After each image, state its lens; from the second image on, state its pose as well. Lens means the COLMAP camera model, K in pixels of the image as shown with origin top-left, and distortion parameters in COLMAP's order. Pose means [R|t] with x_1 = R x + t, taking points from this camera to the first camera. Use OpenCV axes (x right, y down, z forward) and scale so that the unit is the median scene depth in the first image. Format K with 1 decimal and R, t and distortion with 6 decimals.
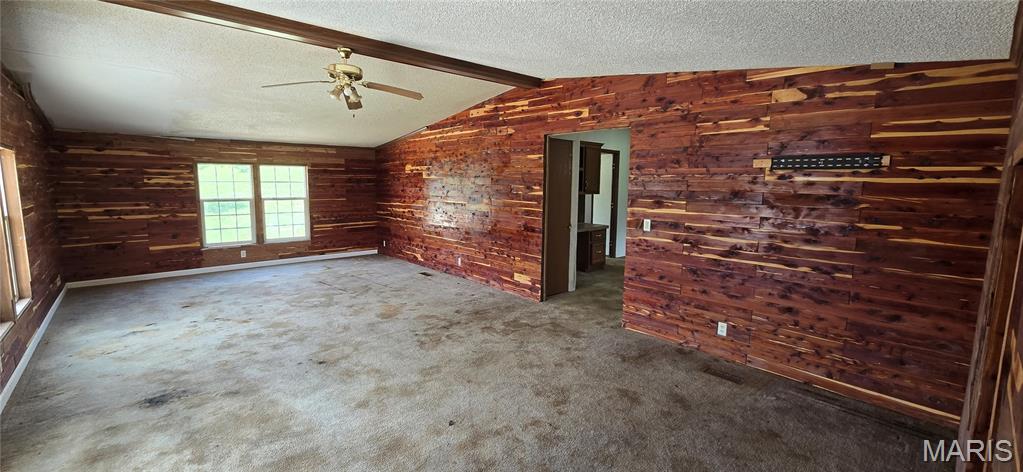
lens RADIAL K [[421.0, 0, 508.8], [0, 421.0, 231.2], [0, 0, 1]] dist [-0.000104, 0.001088]
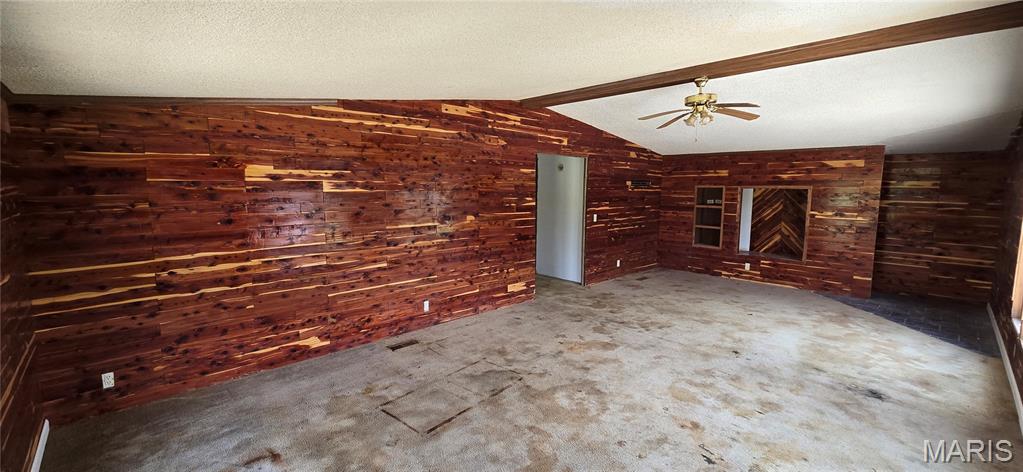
lens RADIAL K [[421.0, 0, 512.8], [0, 421.0, 231.7], [0, 0, 1]] dist [-0.000104, 0.001088]
pose [[-0.033900, -0.118036, 0.992431, -1.044097], [0.113904, 0.986075, 0.121171, -0.157852], [-0.992913, 0.117150, -0.019983, 1.077541]]
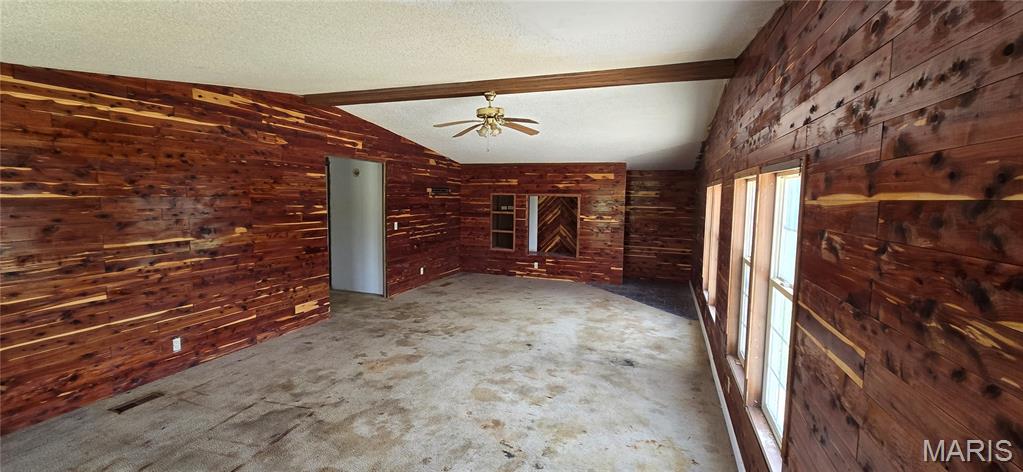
lens RADIAL K [[421.0, 0, 514.3], [0, 421.0, 231.2], [0, 0, 1]] dist [-0.000104, 0.001088]
pose [[-0.473102, -0.091836, 0.876208, -1.025333], [0.087575, 0.984724, 0.150495, -0.155628], [-0.876644, 0.147934, -0.457832, 1.061906]]
